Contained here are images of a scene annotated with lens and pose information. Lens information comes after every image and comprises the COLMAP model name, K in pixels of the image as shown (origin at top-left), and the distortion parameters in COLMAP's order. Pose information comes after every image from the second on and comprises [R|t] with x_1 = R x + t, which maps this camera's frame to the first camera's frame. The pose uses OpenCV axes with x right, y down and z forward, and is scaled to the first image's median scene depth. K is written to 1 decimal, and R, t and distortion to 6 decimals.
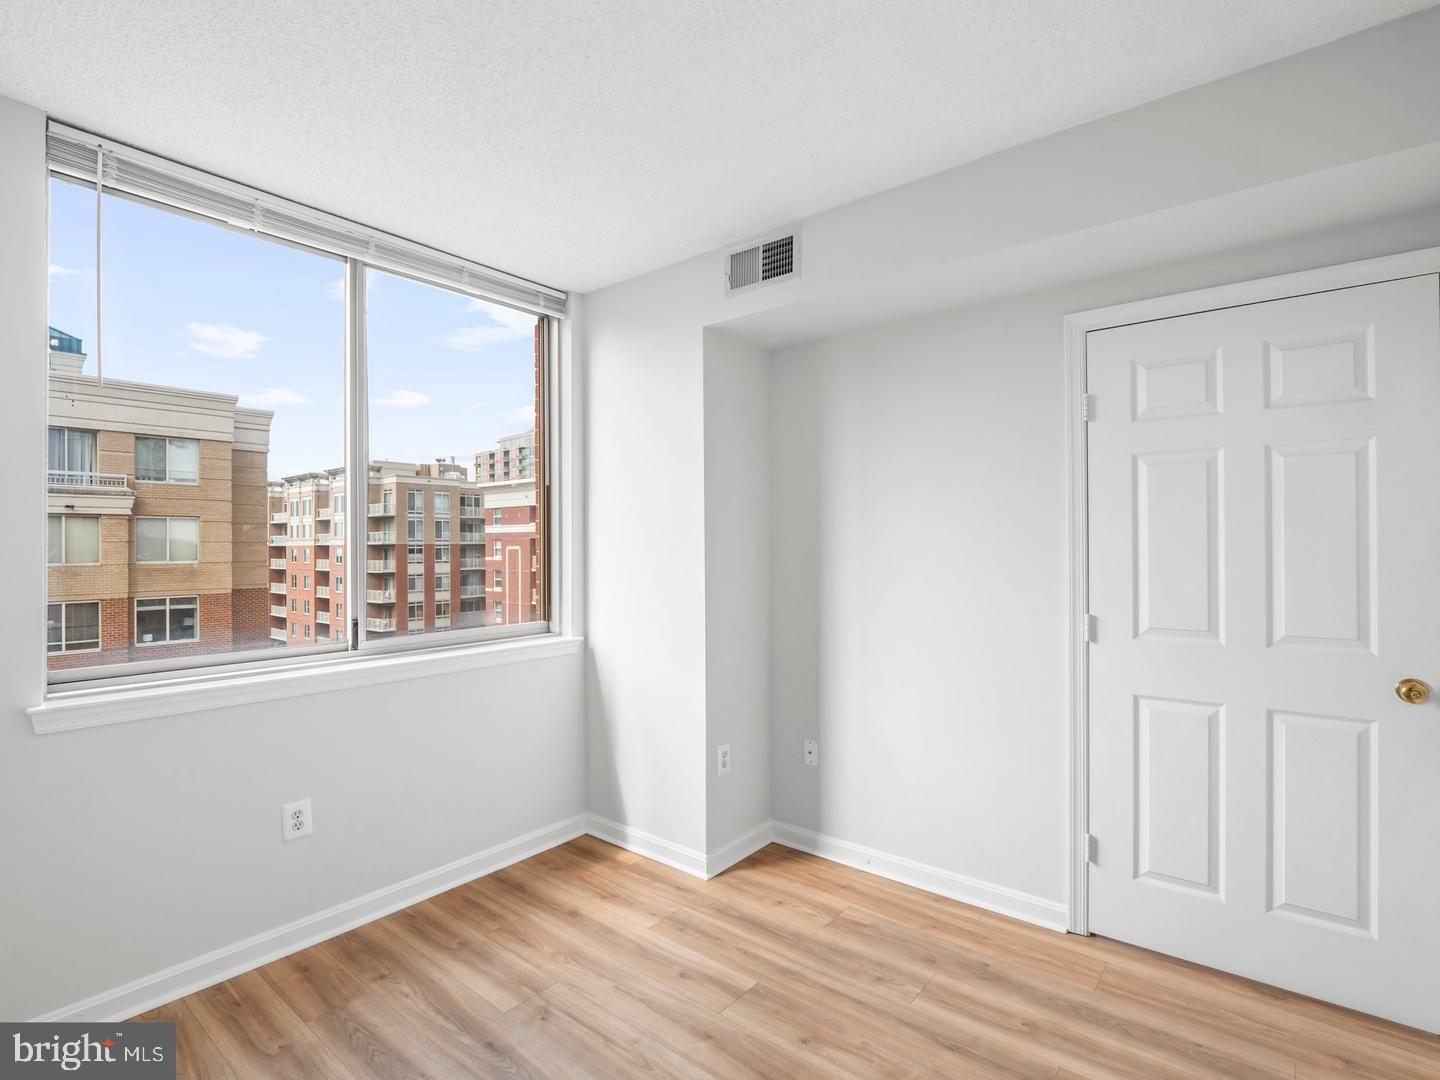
lens RADIAL K [[707.9, 0, 726.8], [0, 707.9, 542.3], [0, 0, 1]] dist [-0.015752, 0.000794]
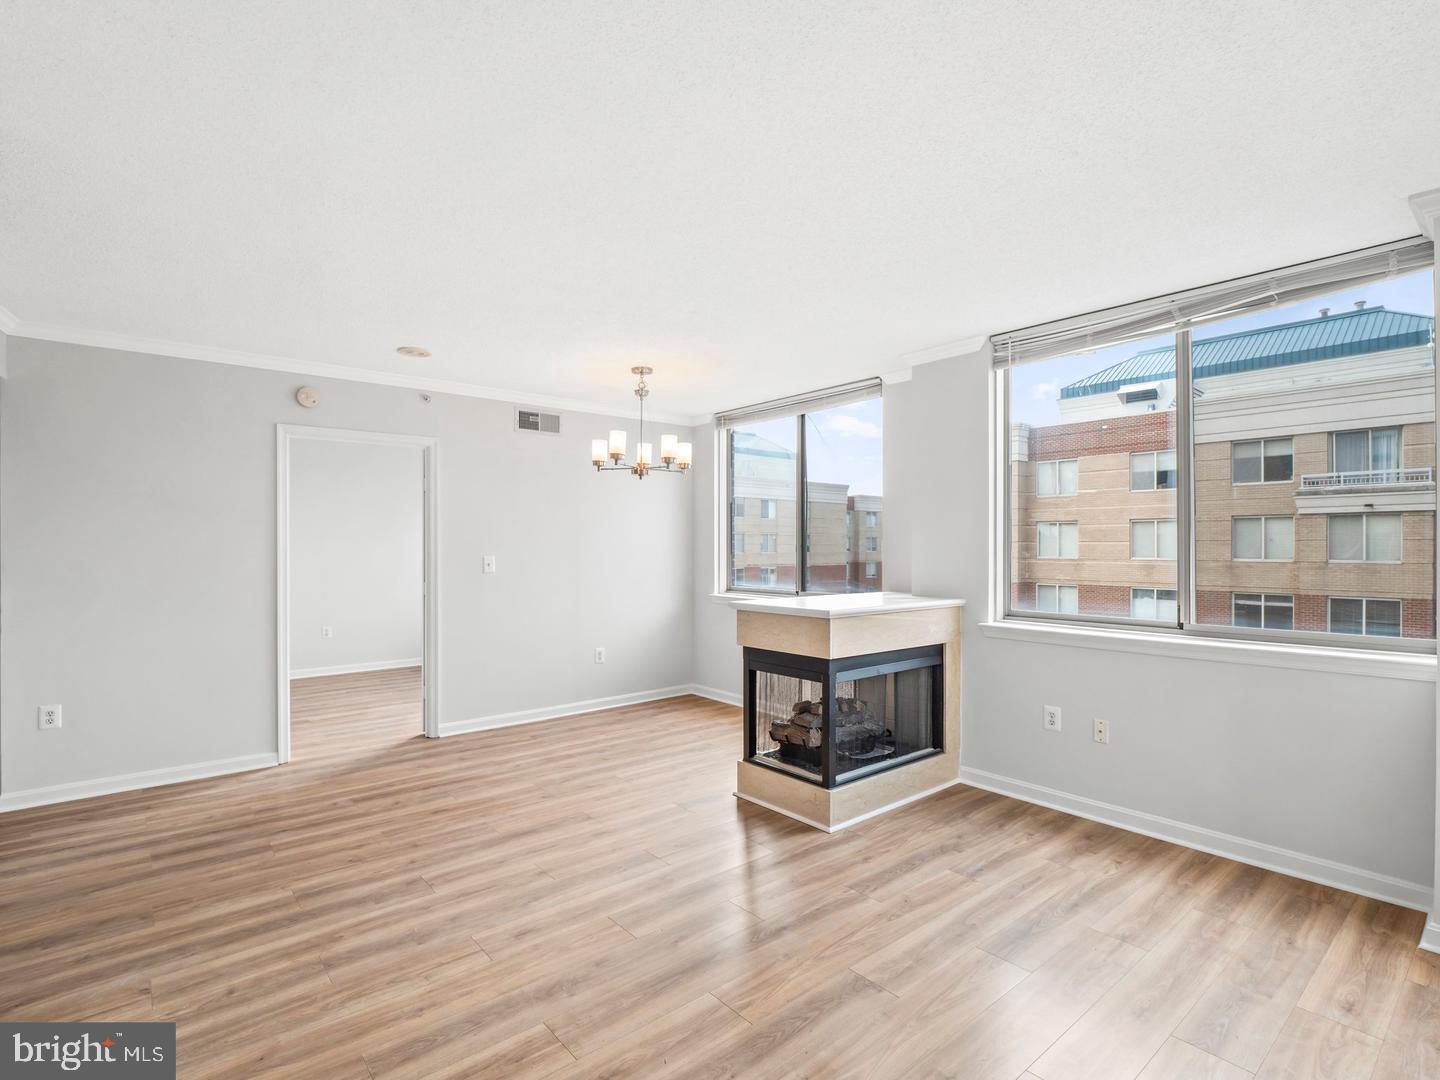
lens RADIAL K [[707.9, 0, 707.3], [0, 707.9, 545.6], [0, 0, 1]] dist [-0.015752, 0.000794]
pose [[-0.205430, 0.006408, -0.978651, 0.254782], [0.004700, 0.999973, 0.005561, -0.002299], [0.978660, -0.003457, -0.205455, 0.248307]]
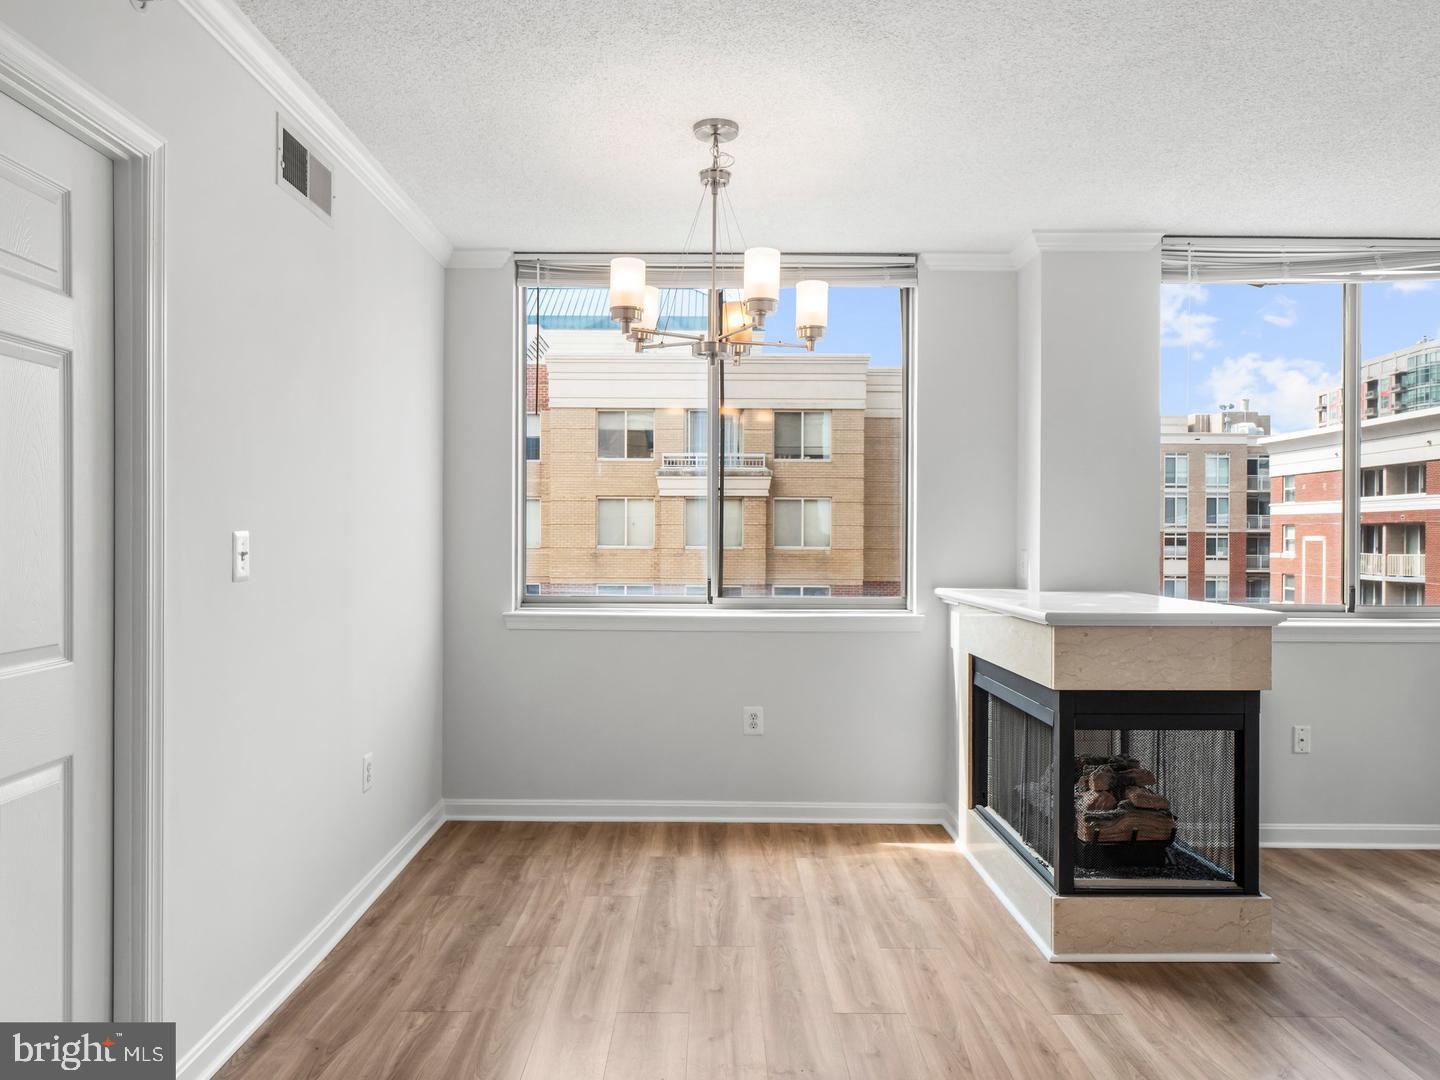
lens RADIAL K [[1010.3, 0, 710.6], [0, 1010.3, 536.9], [0, 0, 1]] dist [-0.006358, 0.003013]
pose [[0.624484, 0.012761, -0.780933, 0.160233], [-0.007296, 0.999918, 0.010505, 0.001292], [0.781004, -0.000862, 0.624526, 0.096474]]
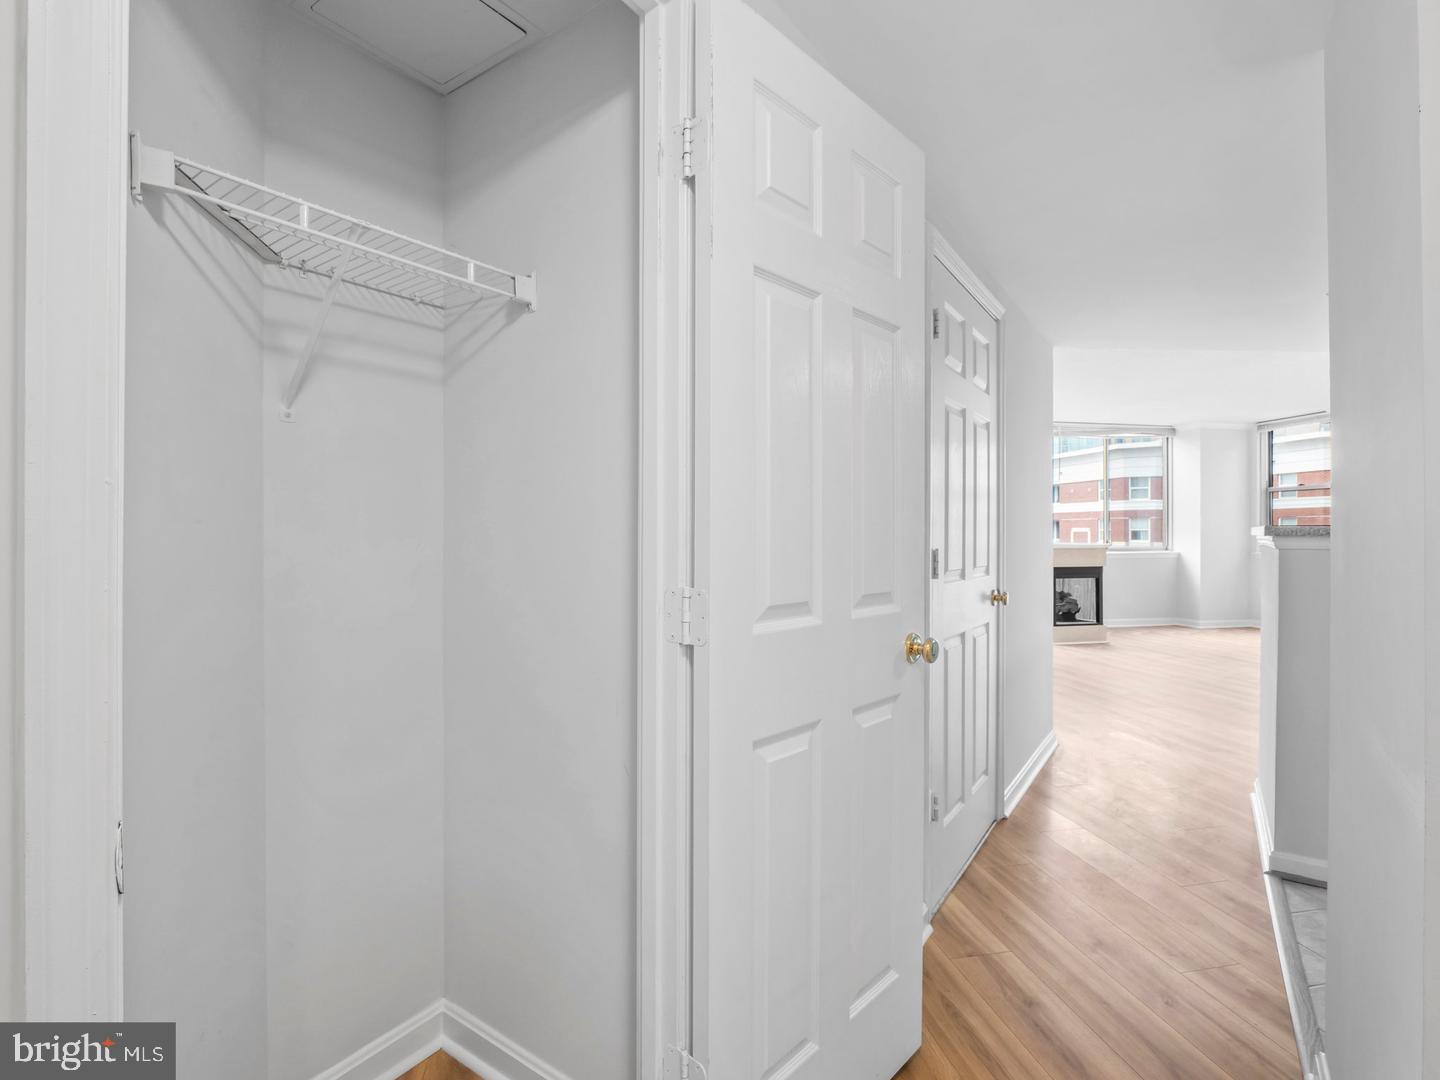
lens RADIAL K [[707.9, 0, 709.4], [0, 707.9, 530.5], [0, 0, 1]] dist [-0.015752, 0.000794]
pose [[0.748639, 0.006416, -0.662947, 0.182866], [-0.002295, 0.999972, 0.007087, 0.003992], [0.662974, -0.003784, 0.748633, -0.140554]]
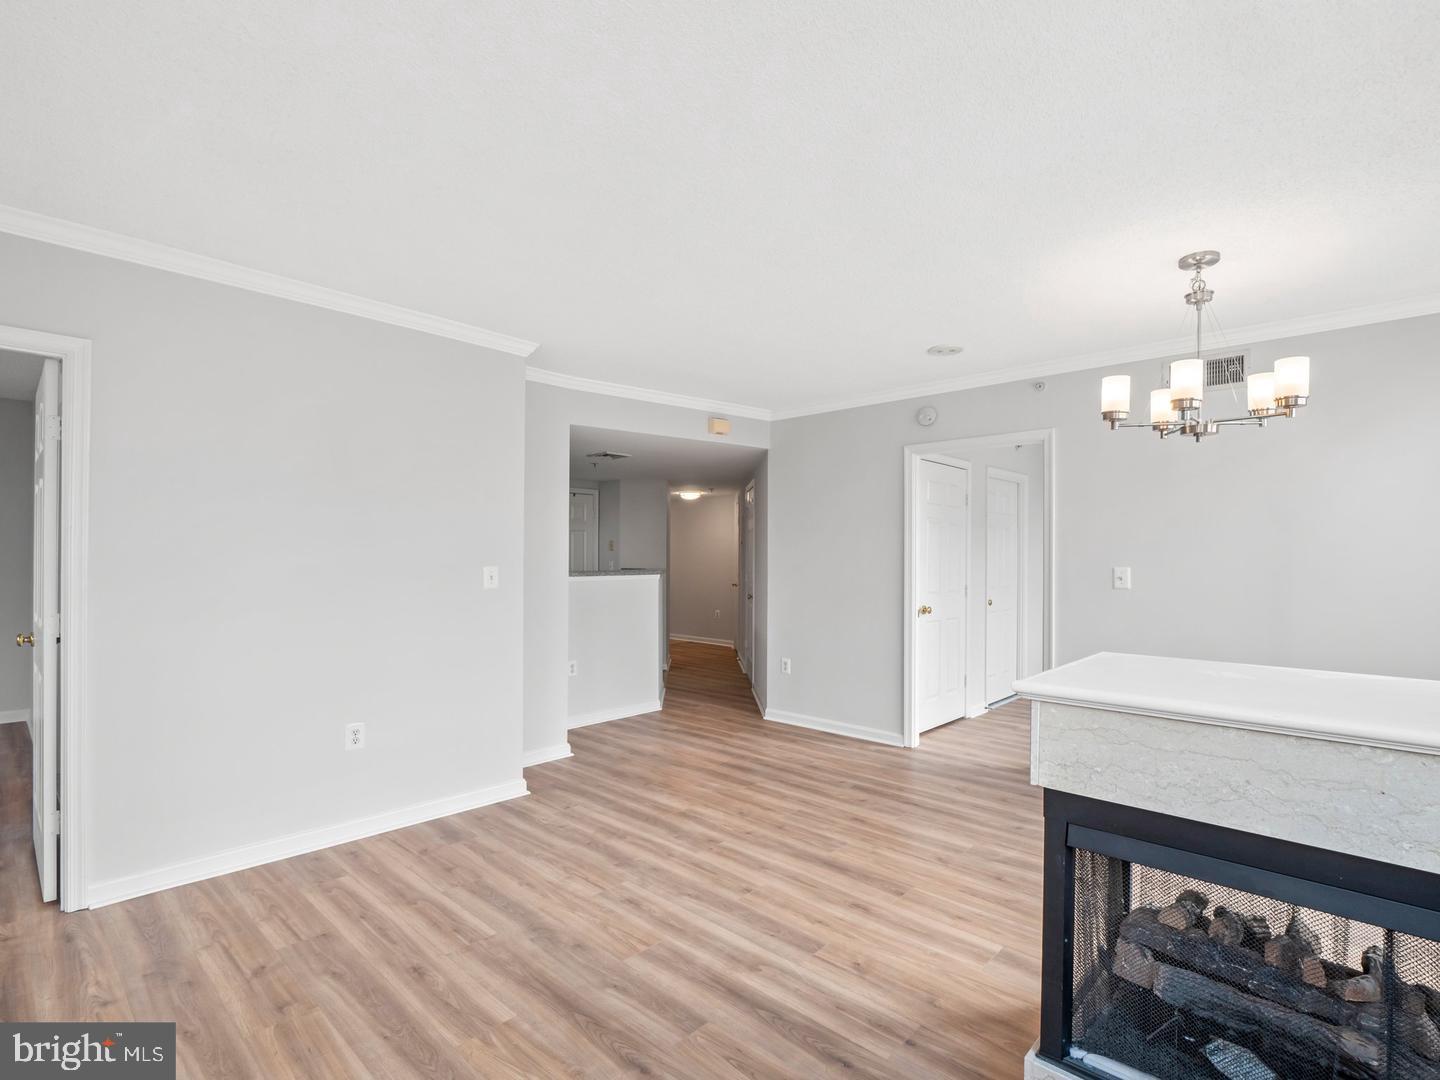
lens RADIAL K [[707.9, 0, 719.0], [0, 707.9, 552.0], [0, 0, 1]] dist [-0.015752, 0.000794]
pose [[-0.996764, 0.002564, 0.080346, 0.126406], [0.001892, 0.999963, -0.008440, -0.000330], [-0.080364, -0.008260, -0.996731, 0.318740]]
